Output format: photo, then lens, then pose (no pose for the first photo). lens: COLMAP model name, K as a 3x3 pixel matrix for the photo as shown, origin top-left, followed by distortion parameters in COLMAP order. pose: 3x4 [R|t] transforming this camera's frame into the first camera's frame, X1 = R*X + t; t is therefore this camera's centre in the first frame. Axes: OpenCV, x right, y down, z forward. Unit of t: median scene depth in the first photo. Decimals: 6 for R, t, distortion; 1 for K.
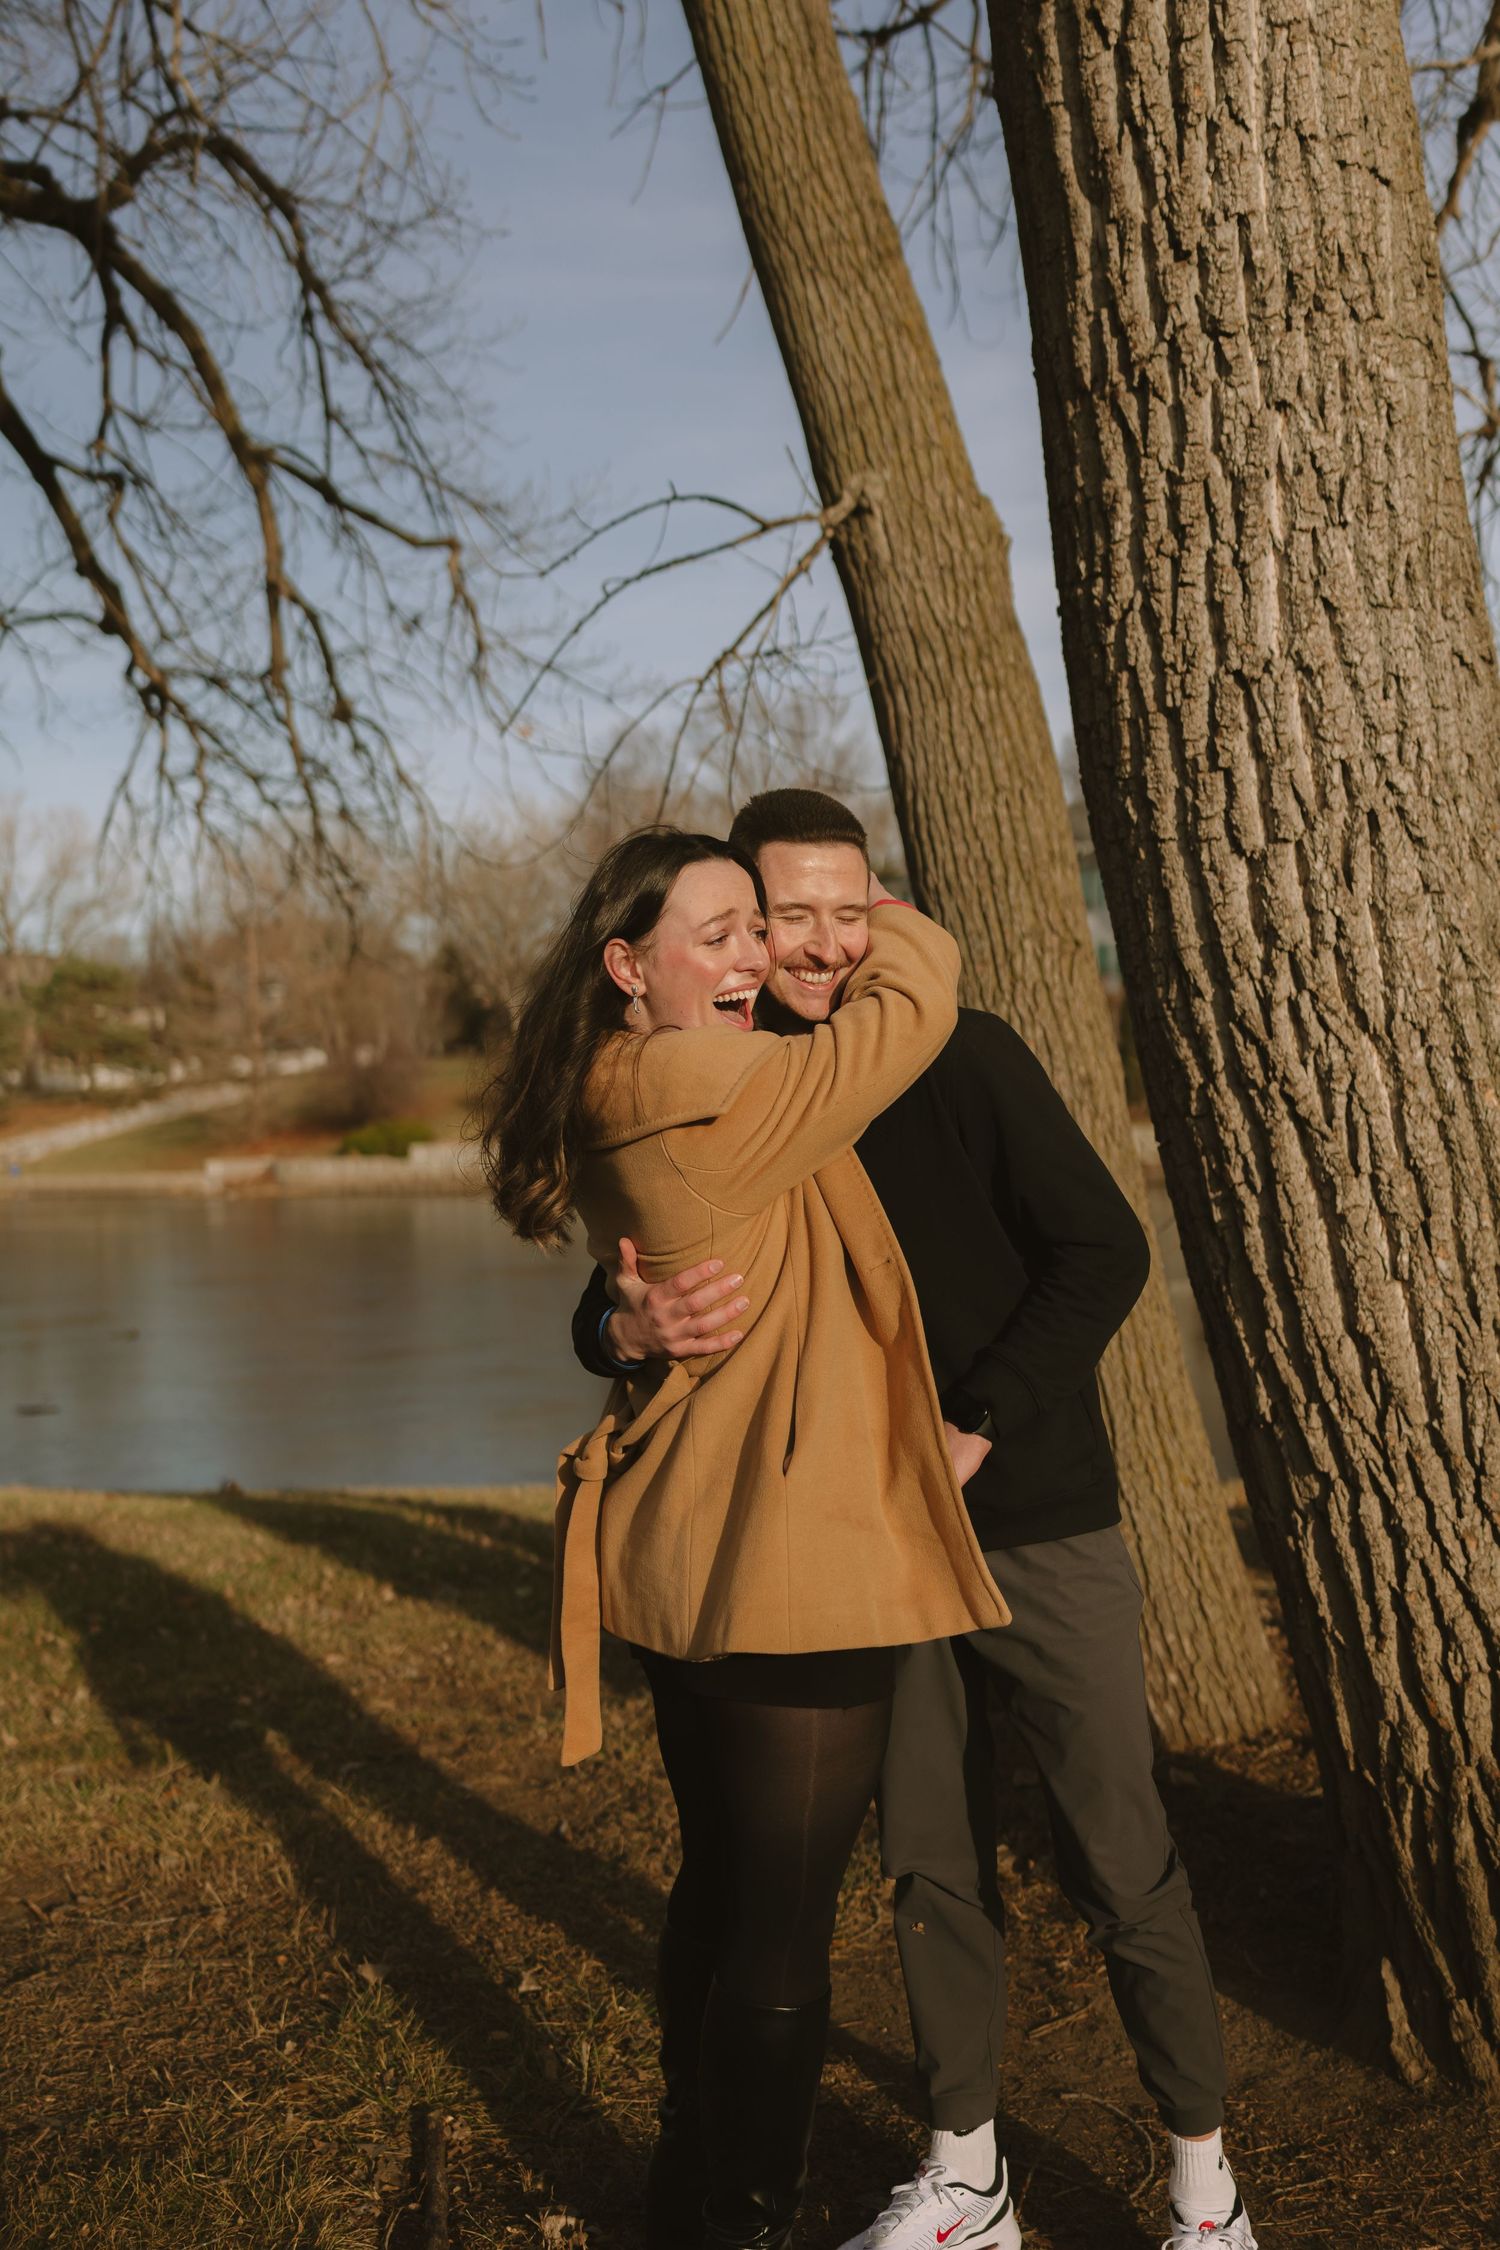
lens RADIAL K [[2125.8, 0, 750.0], [0, 2125.8, 1125.0], [0, 0, 1]] dist [0.043304, -0.086838]
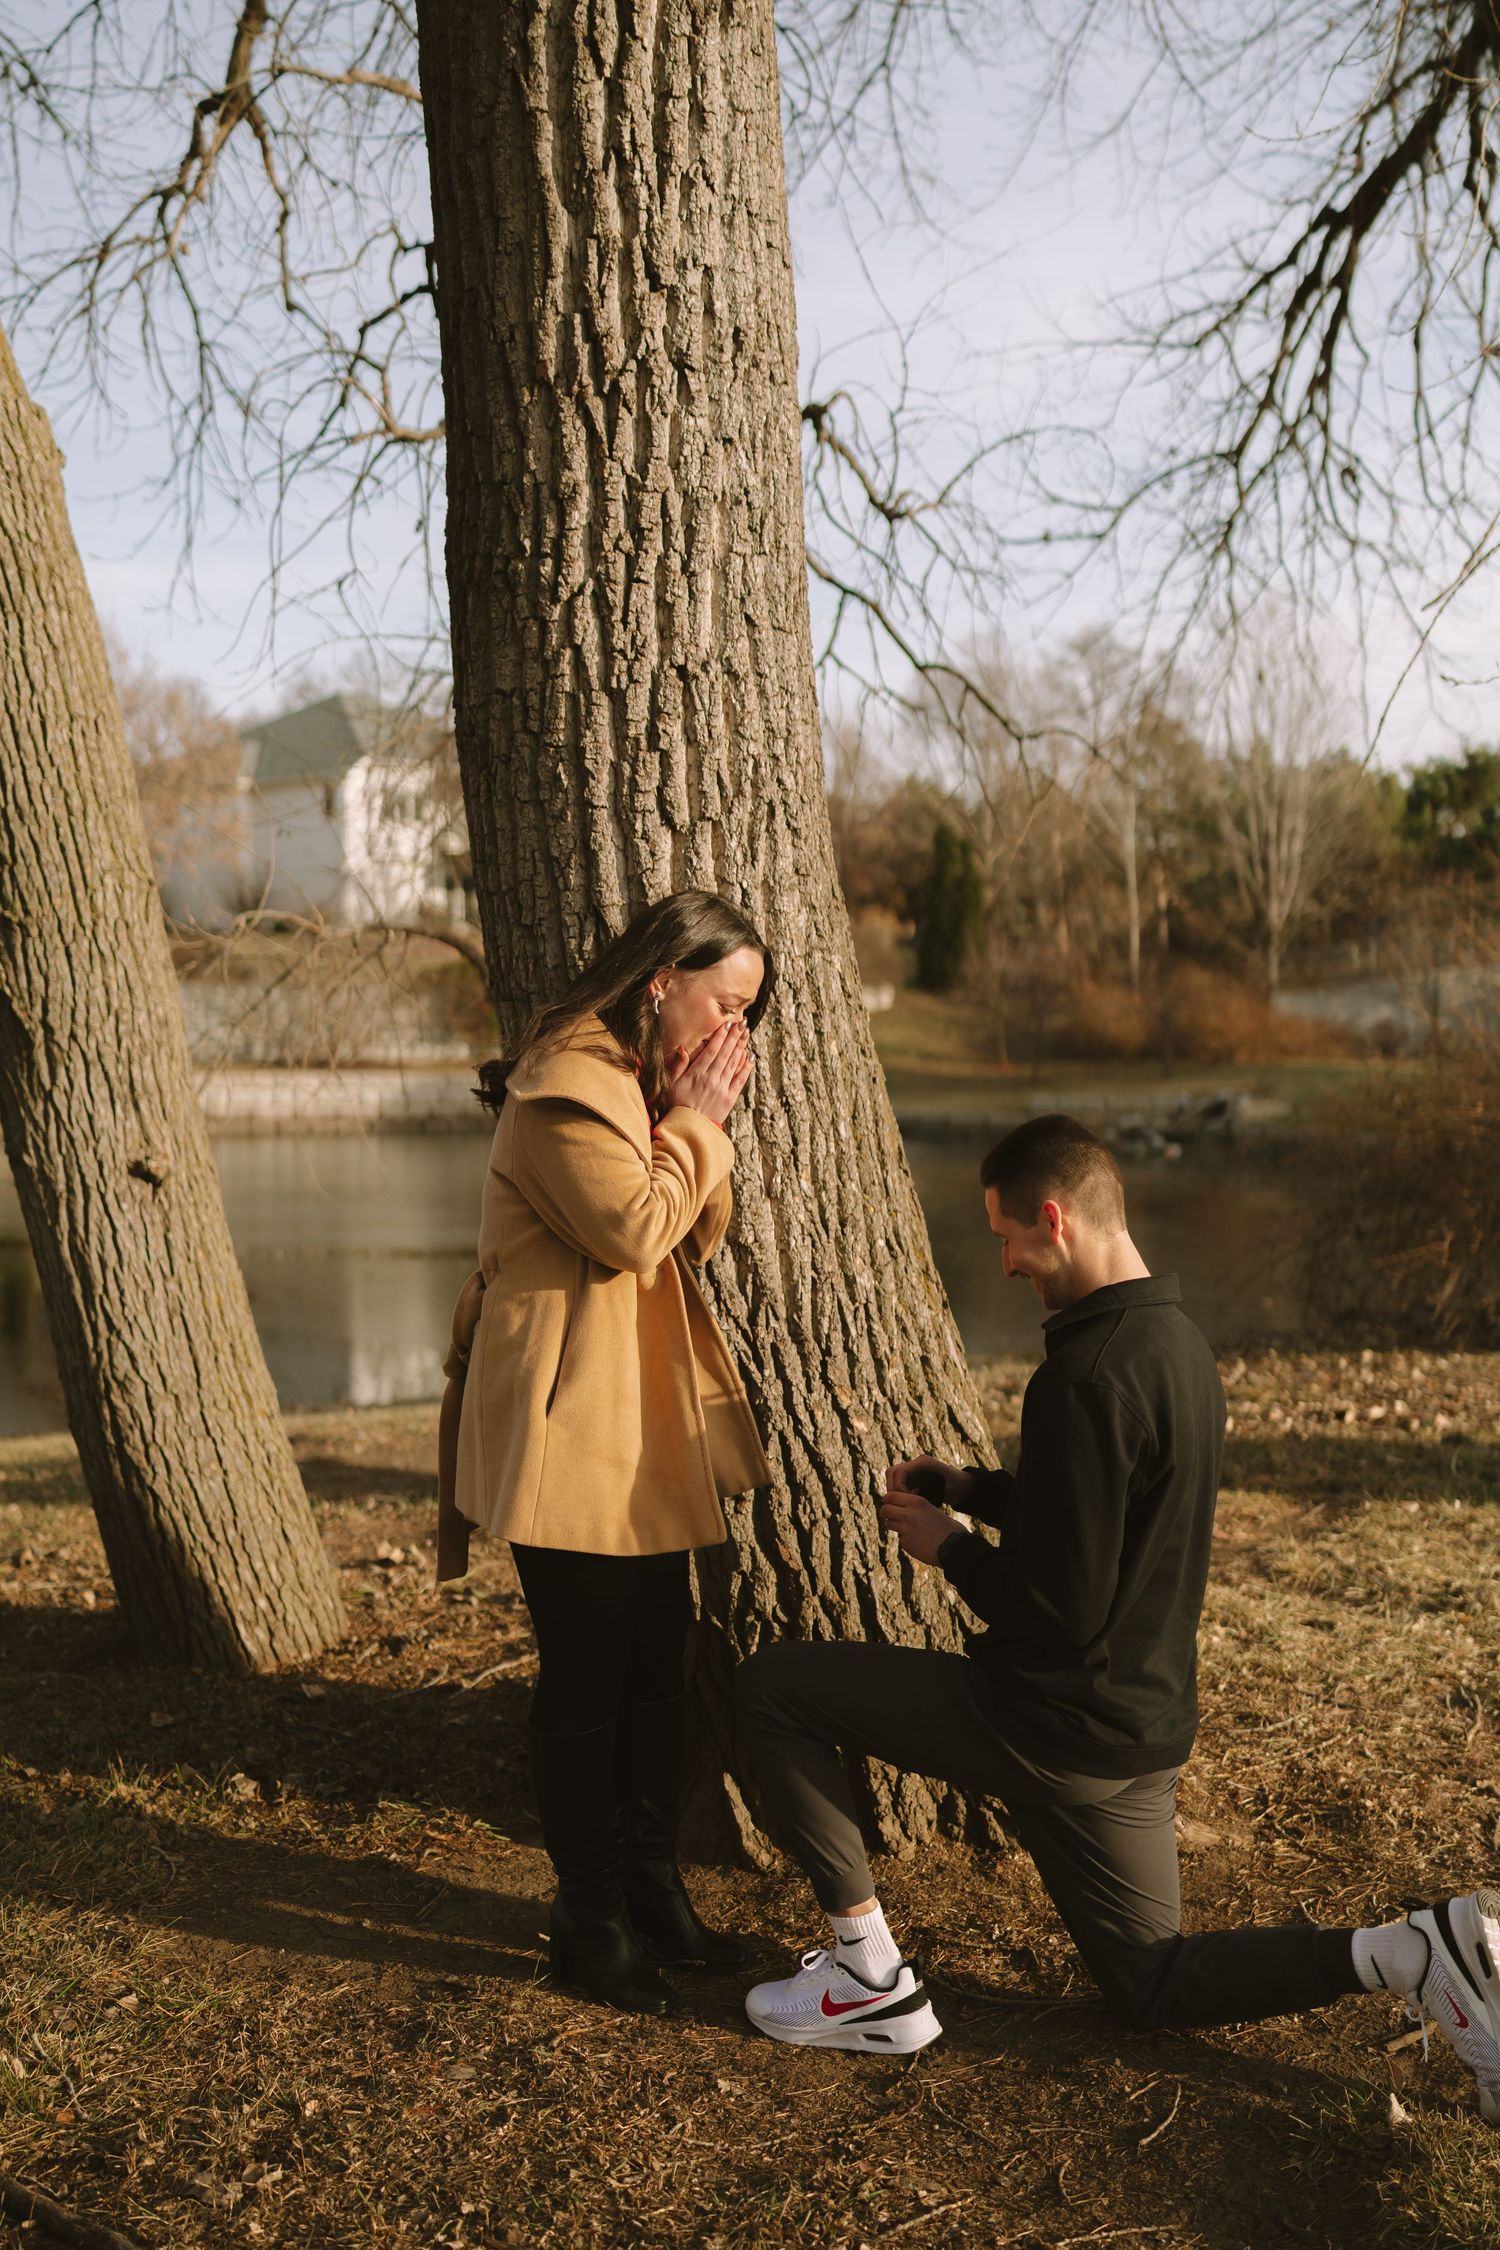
lens RADIAL K [[2125.8, 0, 750.0], [0, 2125.8, 1125.0], [0, 0, 1]] dist [0.043304, -0.086838]
pose [[0.760800, 0.005707, 0.648961, -0.475017], [-0.017551, 0.999777, 0.011783, 0.017904], [-0.648749, -0.020355, 0.760730, 0.104831]]
